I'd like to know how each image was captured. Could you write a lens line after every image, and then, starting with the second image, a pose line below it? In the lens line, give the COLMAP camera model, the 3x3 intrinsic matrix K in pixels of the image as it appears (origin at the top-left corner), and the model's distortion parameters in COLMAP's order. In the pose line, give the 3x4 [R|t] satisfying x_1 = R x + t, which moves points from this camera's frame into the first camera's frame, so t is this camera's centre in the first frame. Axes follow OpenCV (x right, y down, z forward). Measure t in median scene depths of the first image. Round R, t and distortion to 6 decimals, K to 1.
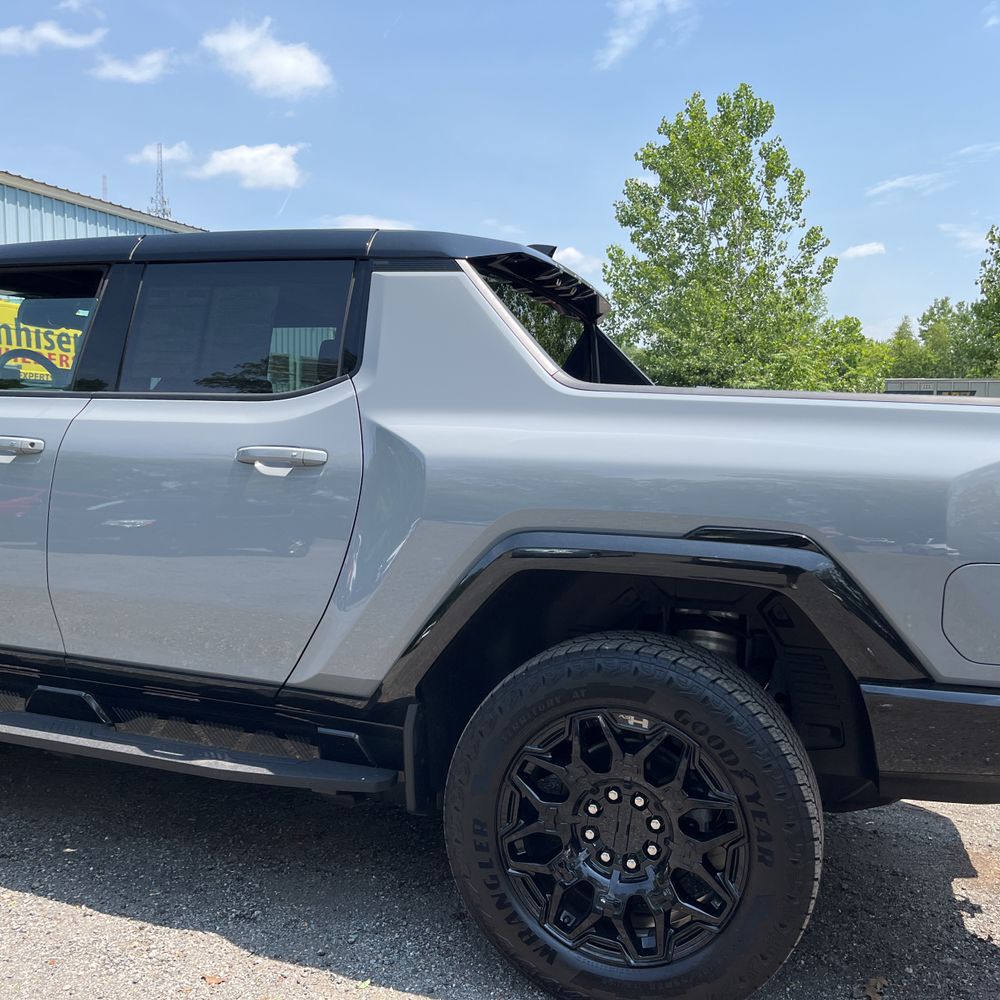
lens RADIAL K [[991.1, 0, 495.9], [0, 991.1, 508.2], [0, 0, 1]] dist [0.095236, -0.145343]
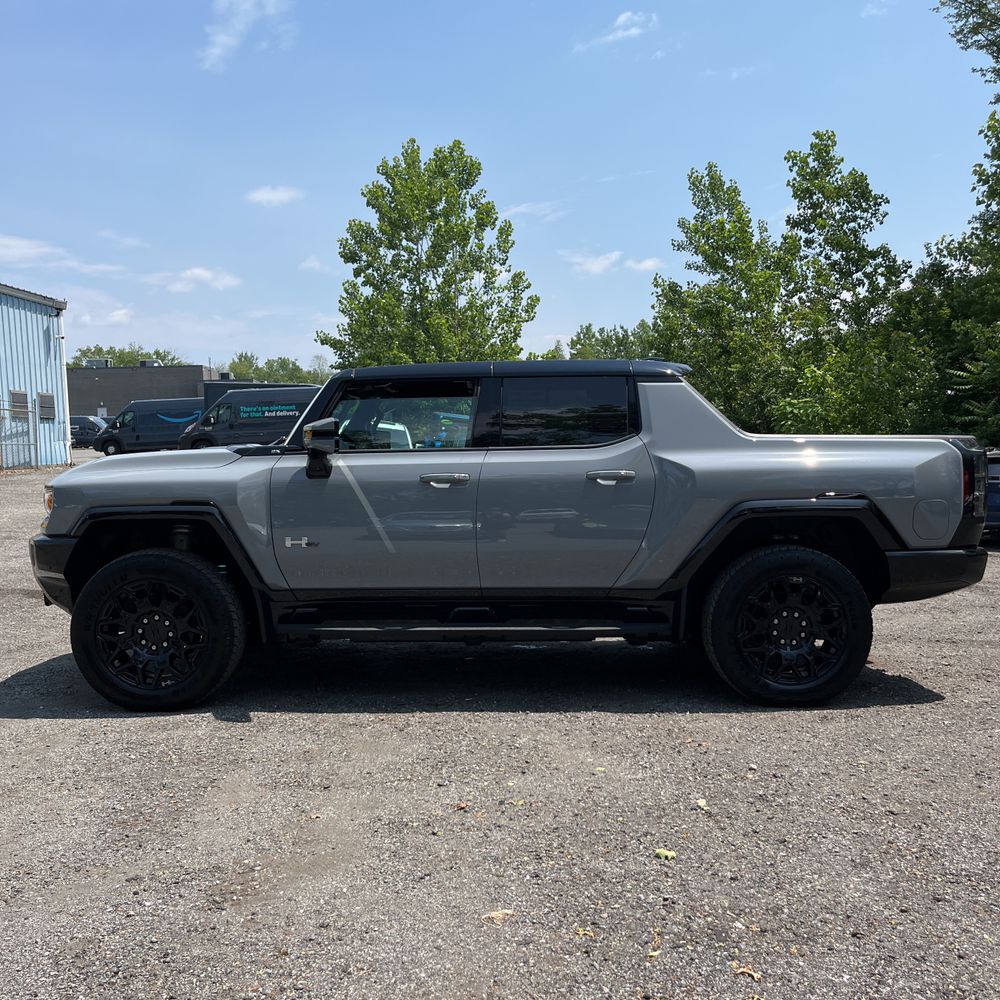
lens RADIAL K [[980.2, 0, 515.7], [0, 980.2, 540.5], [0, 0, 1]] dist [0.121731, 0.005660]
pose [[0.937952, -0.074312, 0.338709, -1.203262], [0.069967, 0.997235, 0.025038, 0.018842], [-0.339633, 0.000214, 0.940558, -0.914690]]
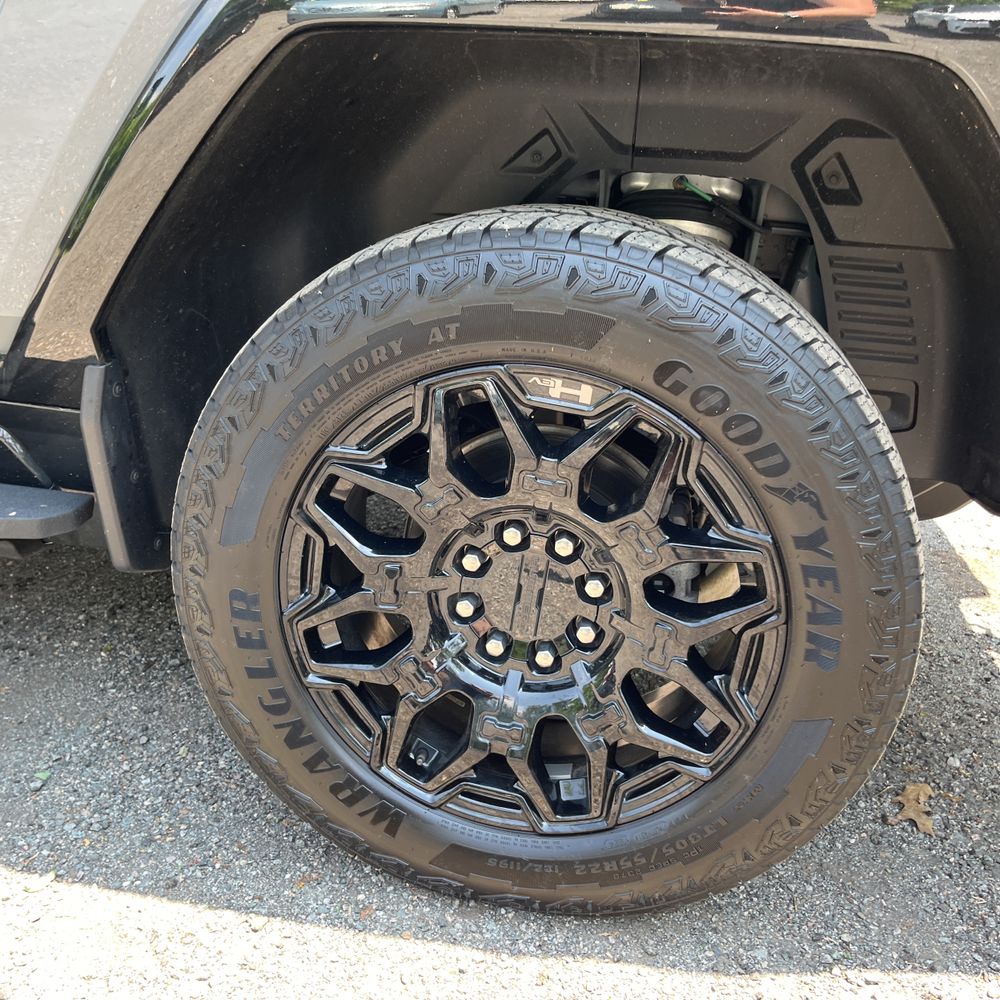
lens RADIAL K [[1014.8, 0, 494.6], [0, 1014.8, 507.7], [0, 0, 1]] dist [0.062107, -0.083581]
pose [[0.990425, -0.033121, 0.134018, 0.040822], [-0.009796, 0.951483, 0.307546, 0.116101], [-0.137702, -0.305914, 0.942048, 0.521176]]
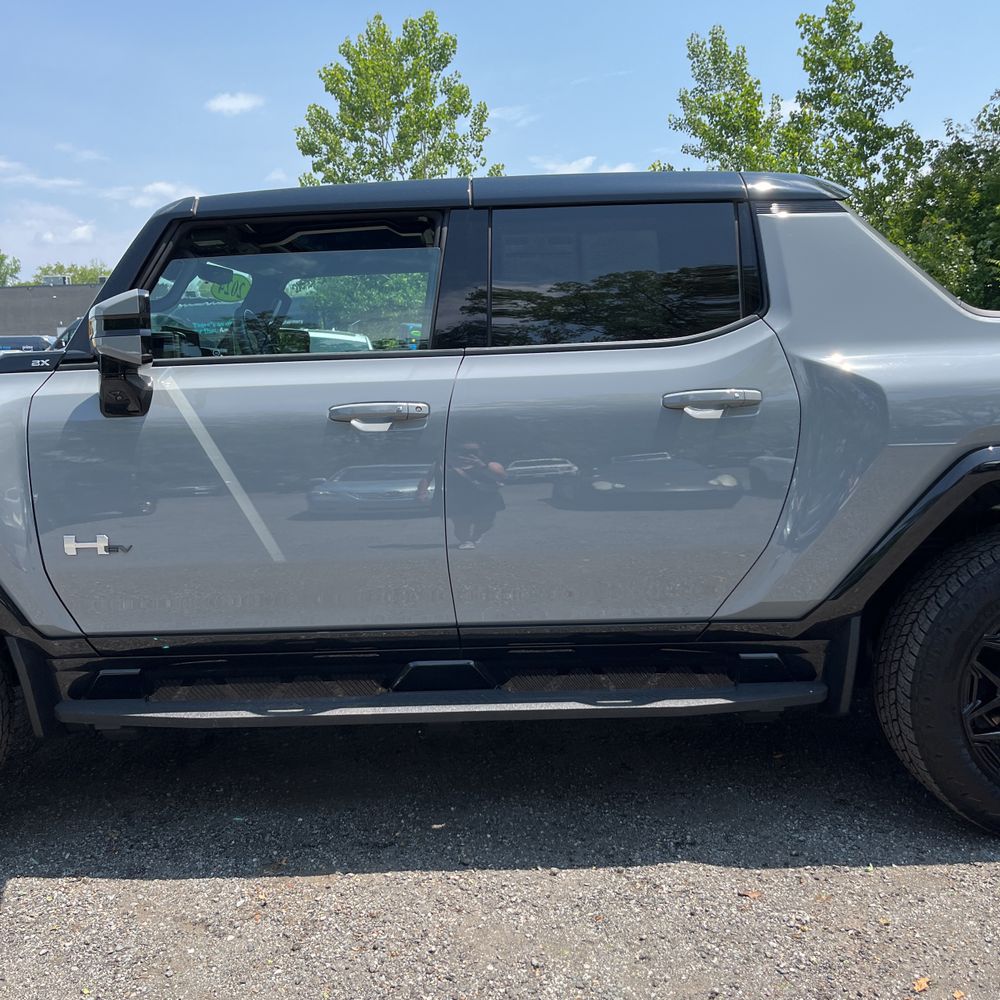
lens RADIAL K [[991.1, 0, 495.9], [0, 991.1, 508.2], [0, 0, 1]] dist [0.095236, -0.145343]
pose [[0.936003, -0.110085, 0.334334, -0.858580], [0.089110, 0.993003, 0.077489, -0.043923], [-0.340525, -0.042737, 0.939264, 0.116842]]
